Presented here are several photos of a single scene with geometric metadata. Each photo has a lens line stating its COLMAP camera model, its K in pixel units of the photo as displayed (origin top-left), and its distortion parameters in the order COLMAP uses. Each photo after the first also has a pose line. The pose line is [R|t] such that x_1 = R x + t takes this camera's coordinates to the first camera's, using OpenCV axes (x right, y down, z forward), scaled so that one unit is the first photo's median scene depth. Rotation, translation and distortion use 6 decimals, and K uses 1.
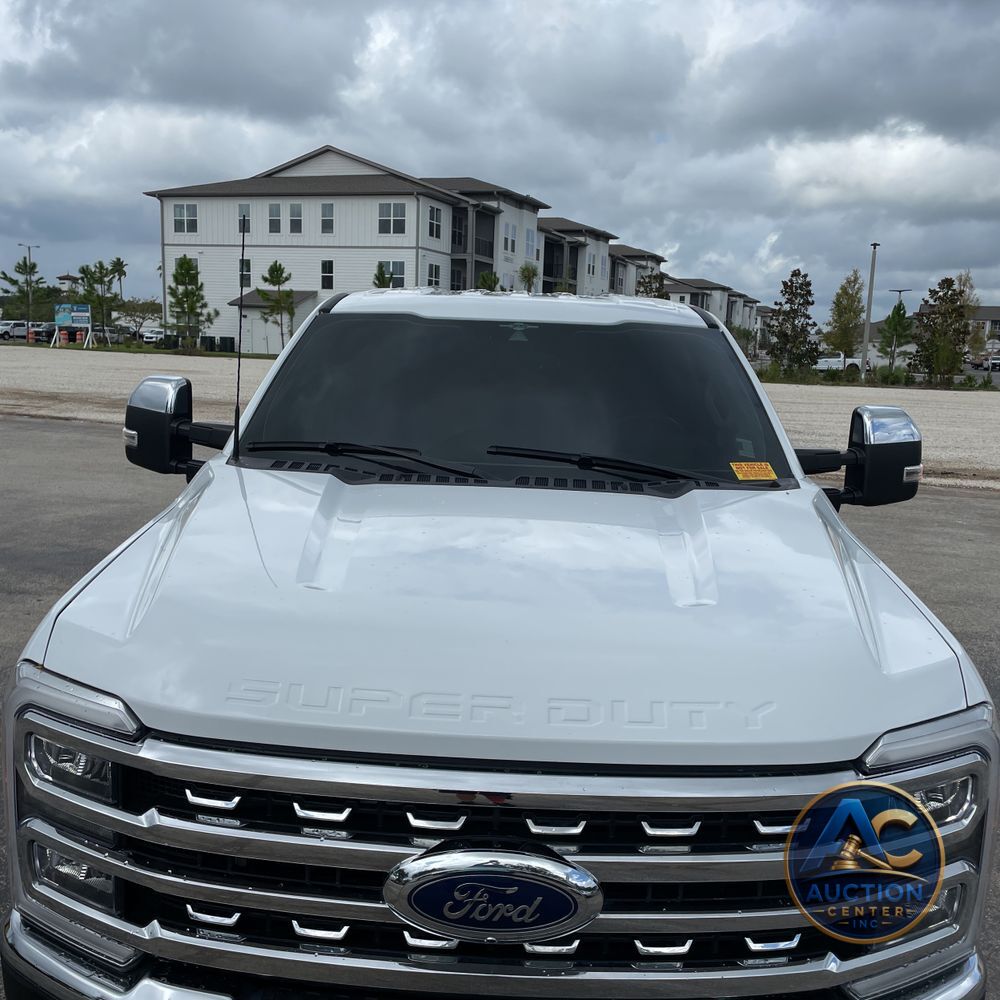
lens RADIAL K [[1009.2, 0, 500.0], [0, 1009.2, 500.0], [0, 0, 1]] dist [0.085189, -0.109776]
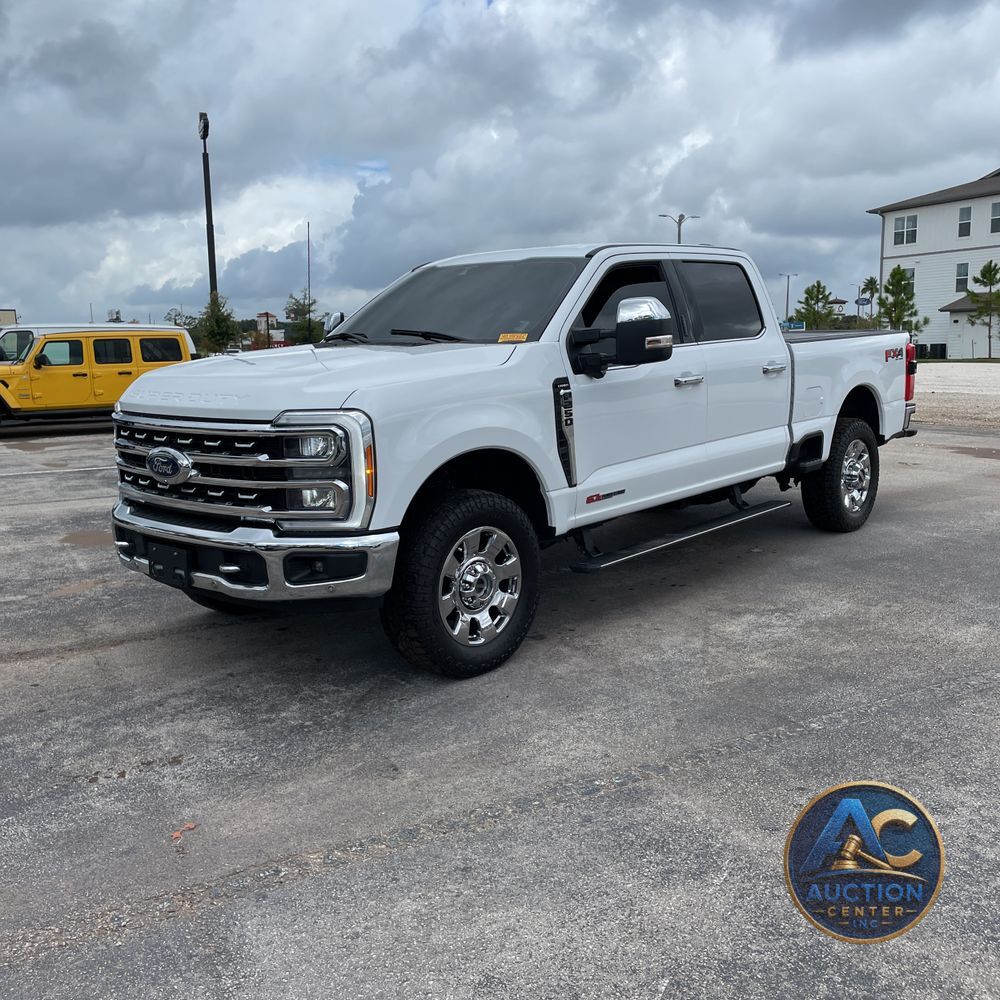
lens RADIAL K [[1009.2, 0, 500.0], [0, 1009.2, 500.0], [0, 0, 1]] dist [0.085189, -0.109776]
pose [[0.736429, 0.052826, -0.674450, 0.098627], [-0.067865, 0.997686, 0.004042, 0.016602], [0.673103, 0.042795, 0.738310, -0.015285]]
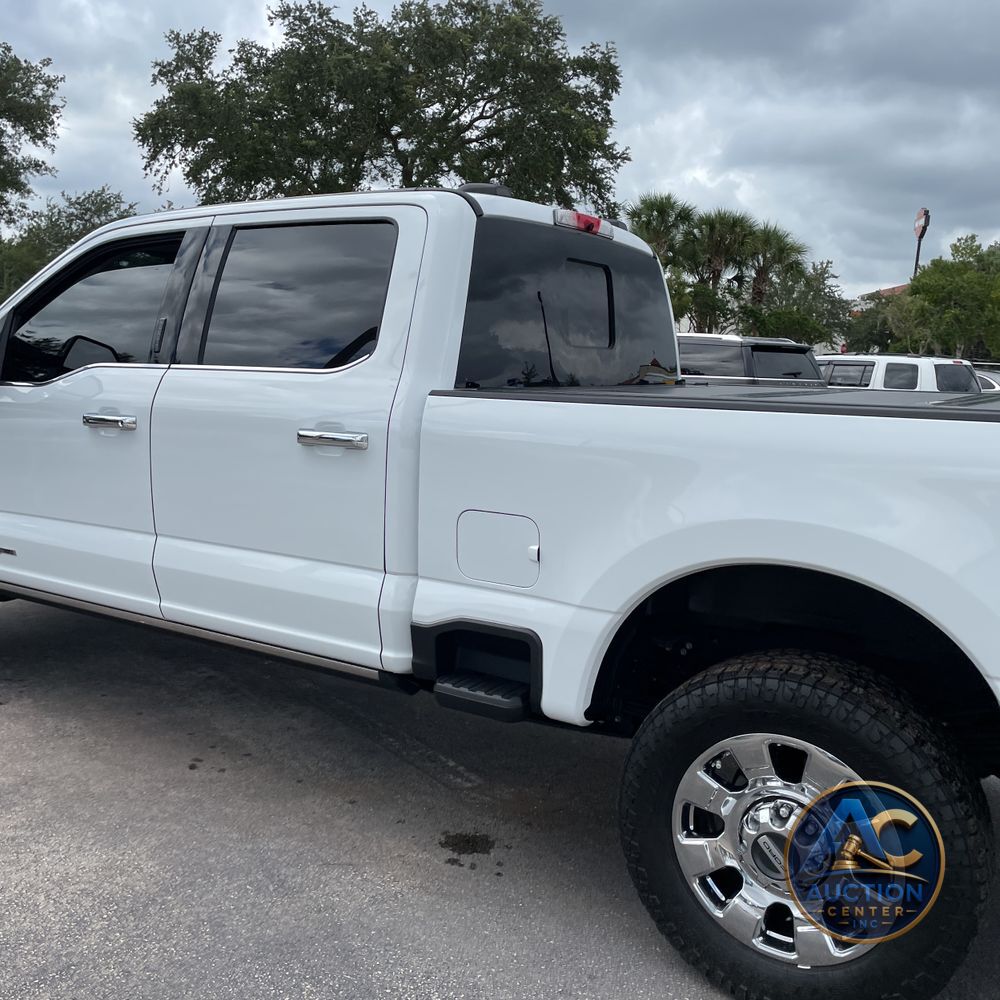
lens RADIAL K [[1009.2, 0, 500.0], [0, 1009.2, 500.0], [0, 0, 1]] dist [0.085189, -0.109776]
pose [[-0.538923, 0.059588, -0.840245, 0.078965], [-0.212699, 0.955545, 0.204188, -0.017994], [0.815059, 0.288761, -0.502291, 0.169647]]
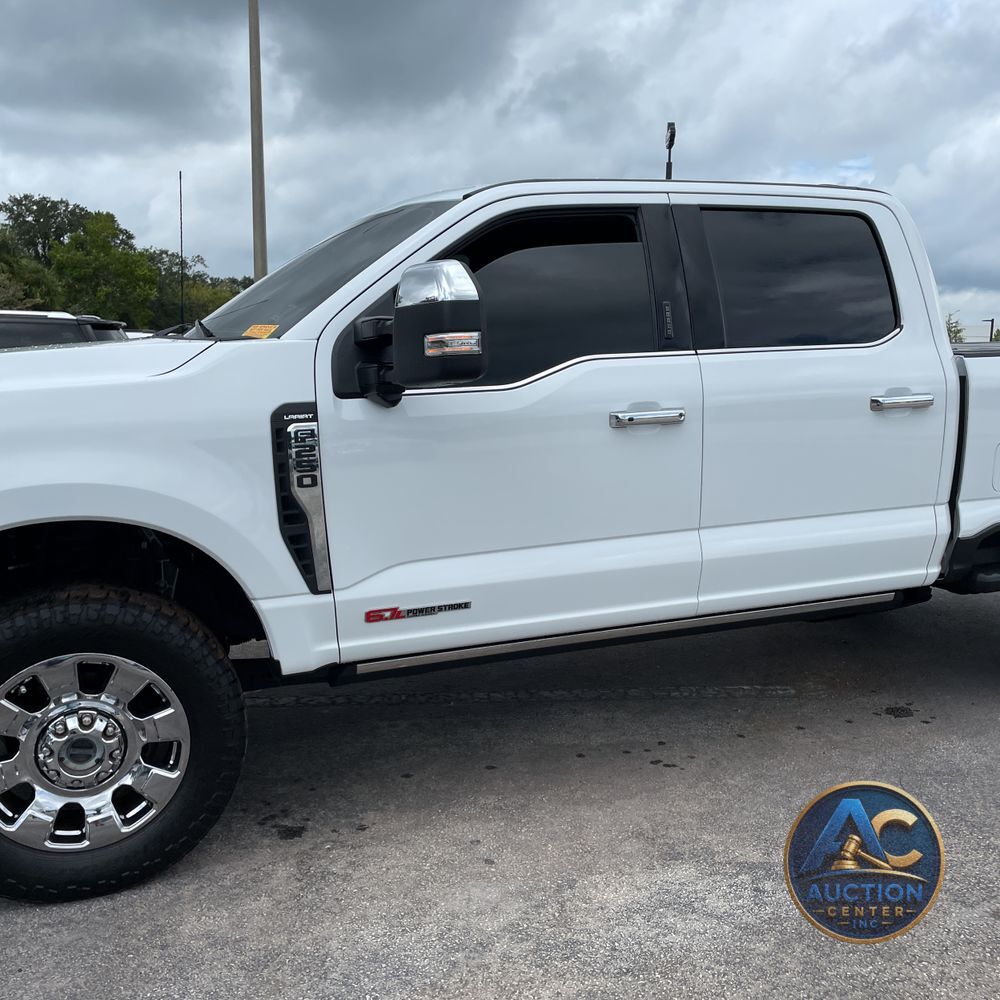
lens RADIAL K [[1009.2, 0, 500.0], [0, 1009.2, 500.0], [0, 0, 1]] dist [0.085189, -0.109776]
pose [[0.371864, 0.097200, -0.923184, 0.091682], [-0.147089, 0.988109, 0.044788, 0.003964], [0.916560, 0.119135, 0.381739, 0.062031]]
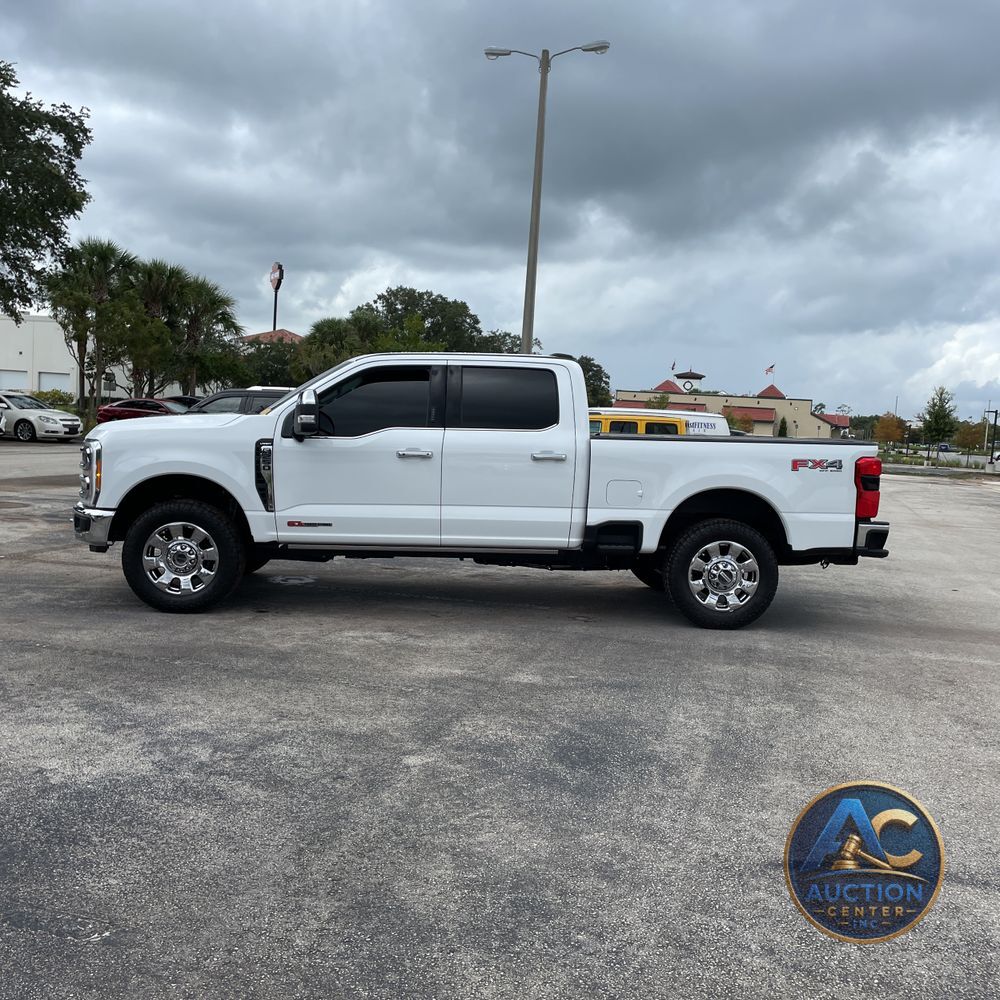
lens RADIAL K [[993.5, 0, 506.5], [0, 993.5, 515.2], [0, 0, 1]] dist [0.098984, -0.141735]
pose [[0.051398, 0.060478, -0.996845, 0.201491], [-0.219604, 0.974418, 0.047794, -0.001885], [0.974234, 0.216454, 0.063365, 0.107145]]
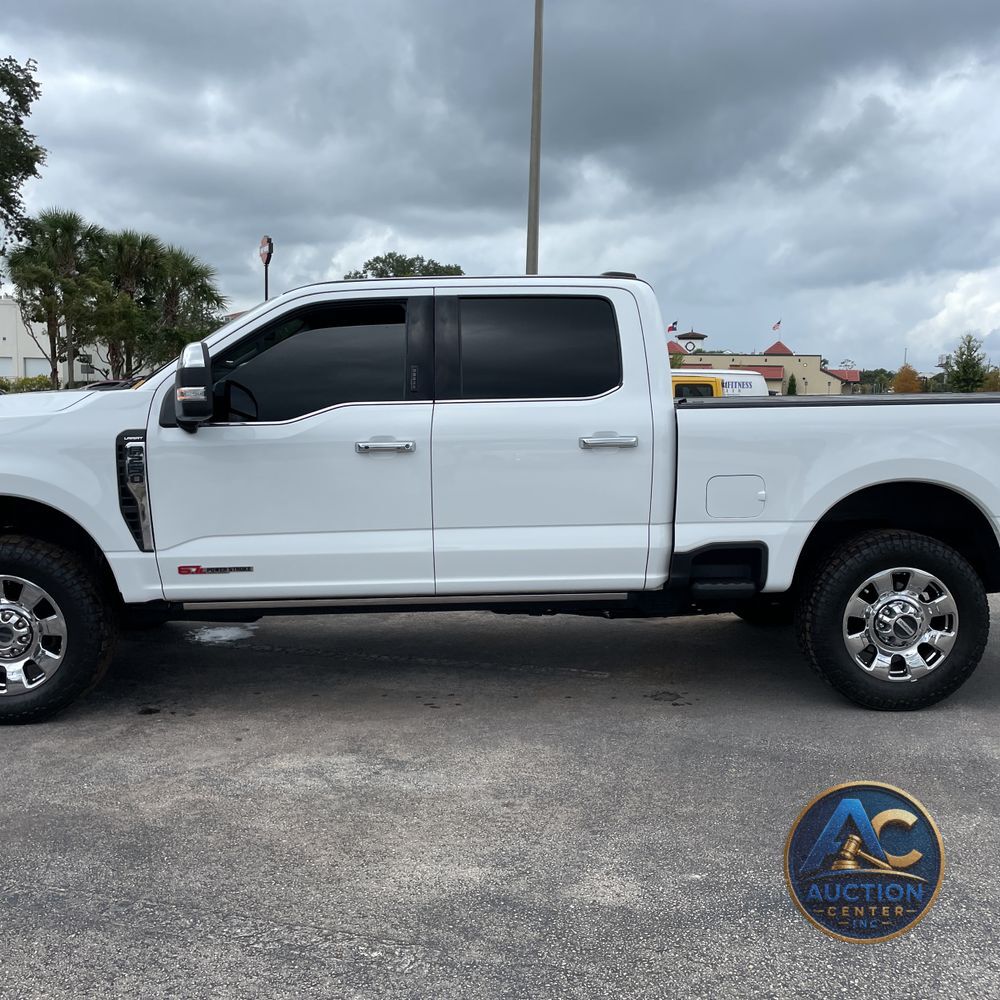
lens RADIAL K [[993.5, 0, 506.5], [0, 993.5, 515.2], [0, 0, 1]] dist [0.098984, -0.141735]
pose [[0.050237, 0.089005, -0.994763, 0.131145], [-0.181049, 0.980331, 0.078570, -0.003858], [0.982190, 0.176154, 0.065363, 0.107142]]
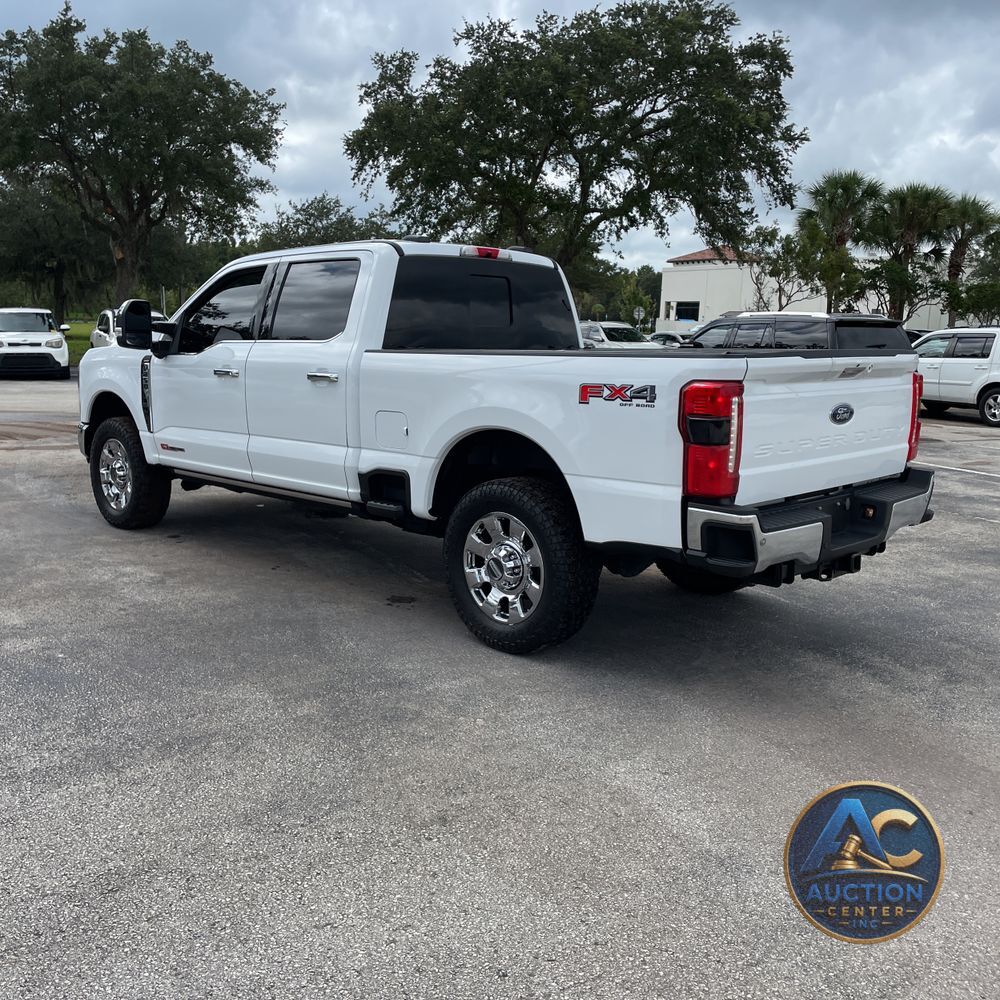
lens RADIAL K [[1009.2, 0, 500.0], [0, 1009.2, 500.0], [0, 0, 1]] dist [0.085189, -0.109776]
pose [[-0.702644, 0.063566, -0.708697, 0.105382], [-0.174626, 0.950136, 0.258355, -0.028388], [0.689781, 0.305288, -0.656507, 0.232785]]
